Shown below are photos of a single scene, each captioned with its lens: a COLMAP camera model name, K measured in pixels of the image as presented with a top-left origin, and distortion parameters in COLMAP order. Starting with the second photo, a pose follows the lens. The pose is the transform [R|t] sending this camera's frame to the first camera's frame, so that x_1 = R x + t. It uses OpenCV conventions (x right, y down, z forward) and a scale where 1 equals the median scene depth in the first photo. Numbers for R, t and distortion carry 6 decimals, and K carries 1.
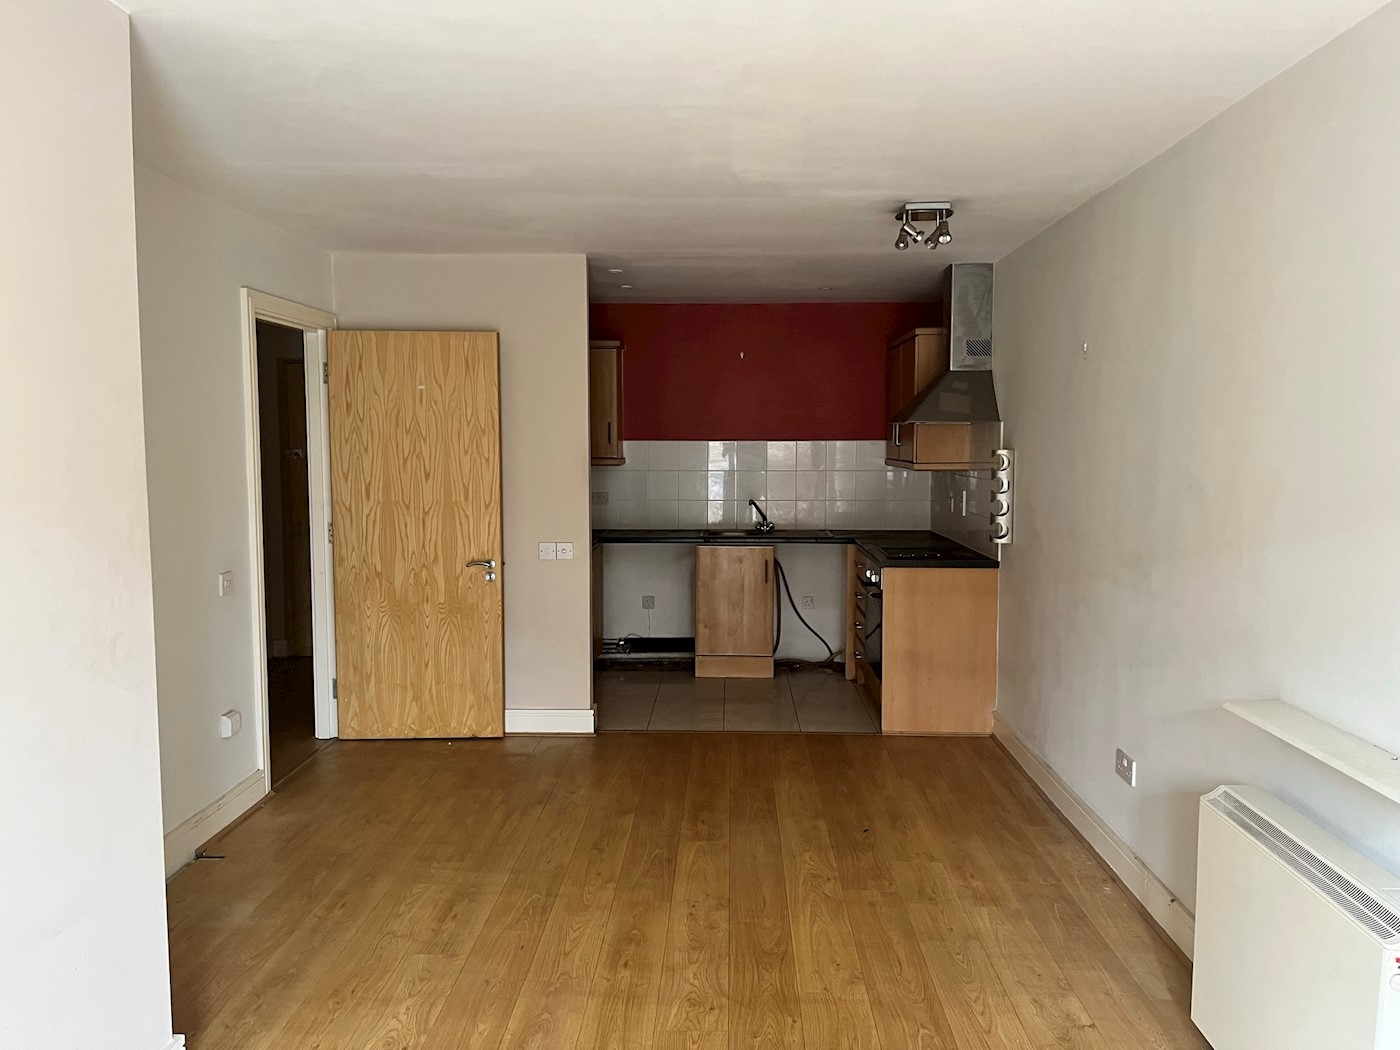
lens RADIAL K [[1069.6, 0, 708.1], [0, 1069.6, 520.5], [0, 0, 1]] dist [0.085062, -0.101377]
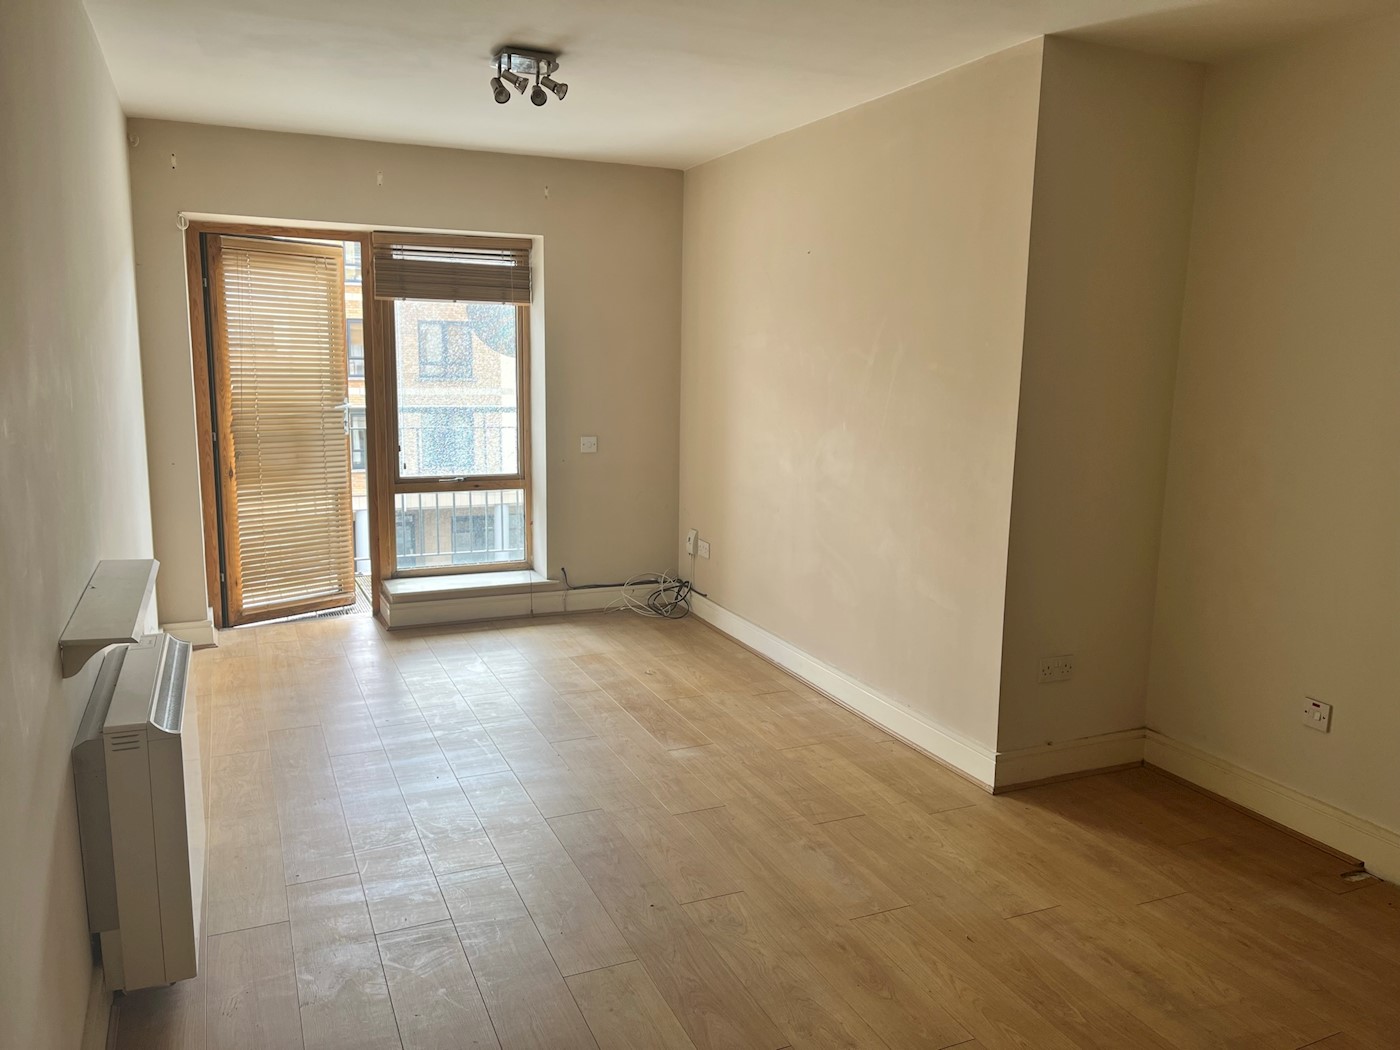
lens RADIAL K [[1060.3, 0, 700.0], [0, 1060.3, 525.0], [0, 0, 1]] dist [0.074658, -0.089215]
pose [[-0.900682, 0.055663, -0.430898, 0.220515], [-0.053881, 0.969793, 0.237903, -0.066662], [0.431125, 0.237492, -0.870476, 0.947257]]
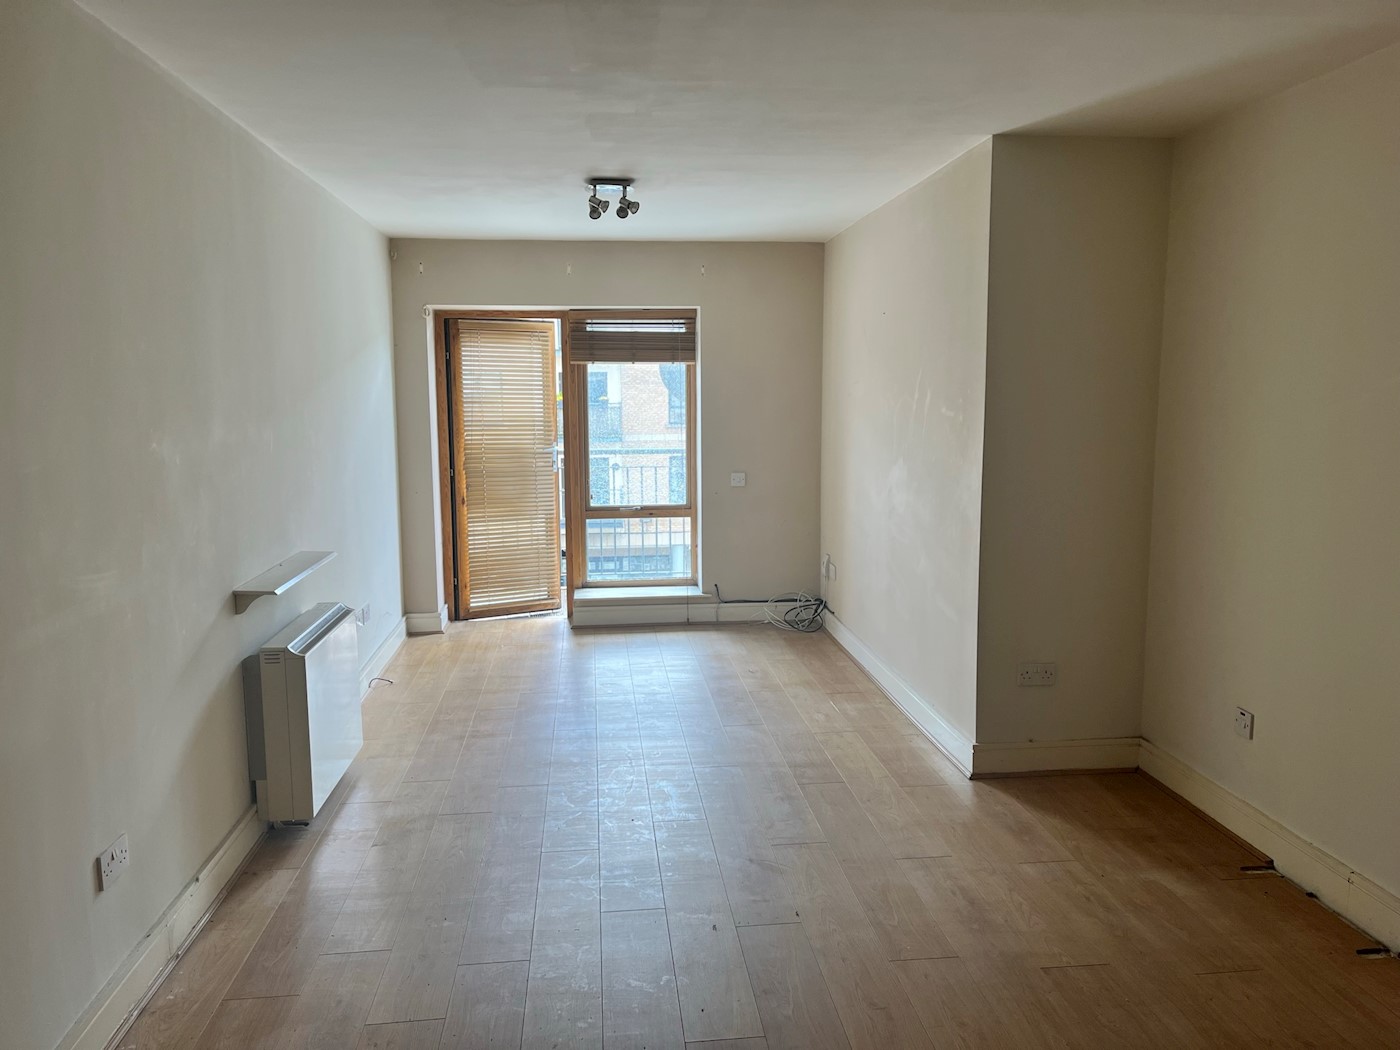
lens RADIAL K [[1060.3, 0, 700.0], [0, 1060.3, 525.0], [0, 0, 1]] dist [0.074658, -0.089215]
pose [[-0.991027, 0.022161, -0.131813, 0.066371], [-0.005817, 0.978075, 0.208171, -0.093037], [0.133536, 0.207070, -0.969170, 1.169443]]
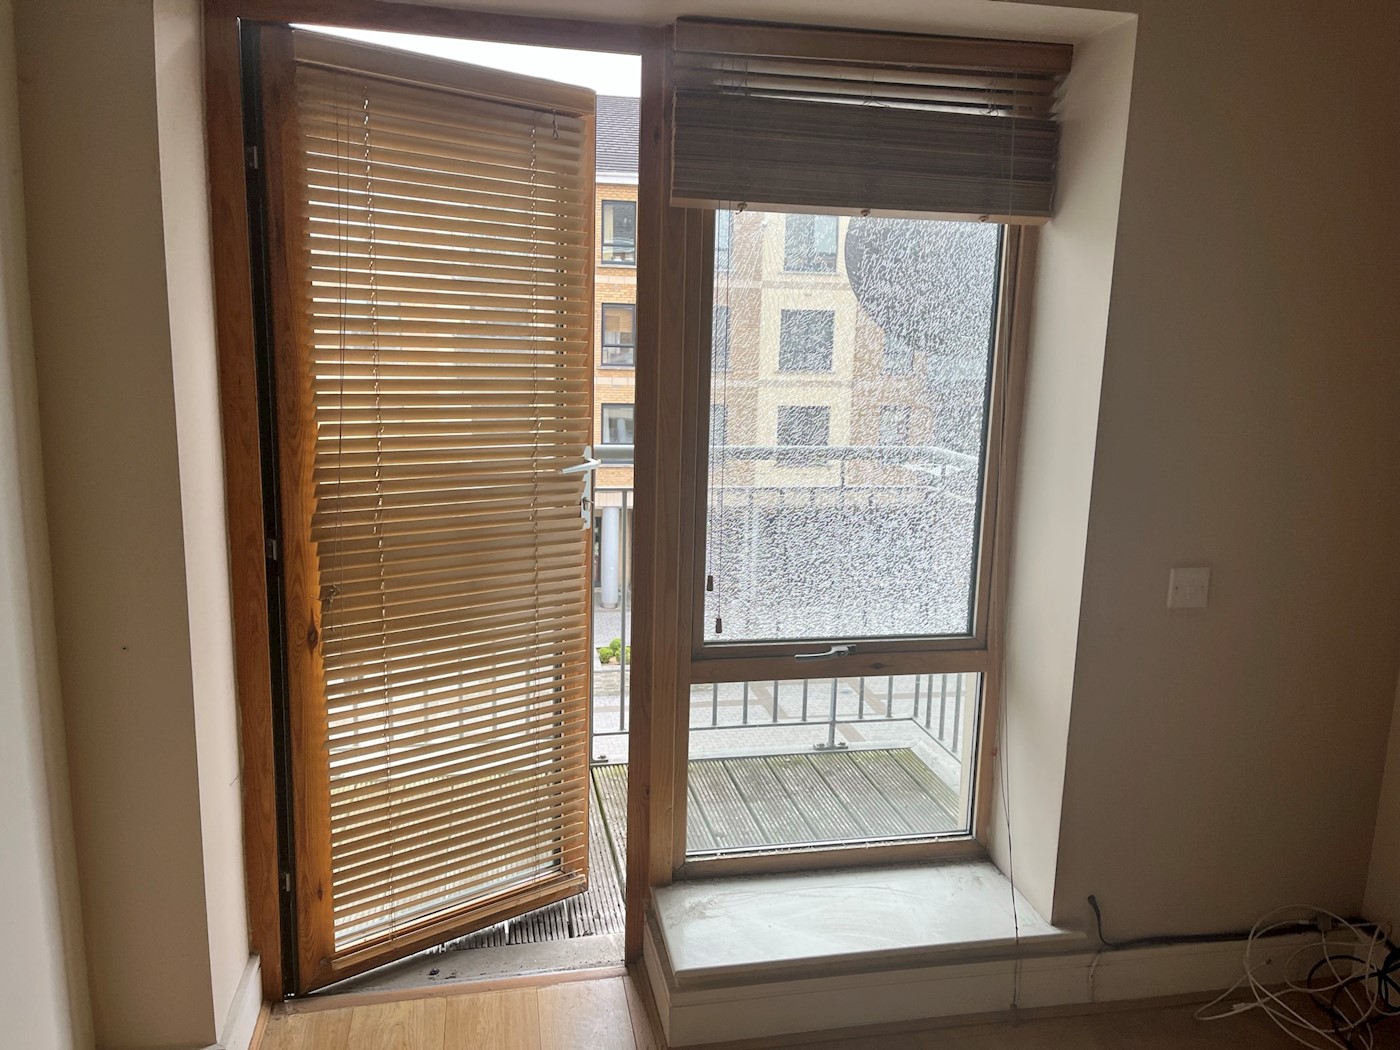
lens RADIAL K [[1069.6, 0, 708.1], [0, 1069.6, 520.5], [0, 0, 1]] dist [0.085062, -0.101377]
pose [[-0.970204, 0.017772, -0.241636, 0.132773], [-0.048242, 0.963168, 0.264537, -0.009892], [0.237437, 0.268312, -0.933613, 0.279153]]
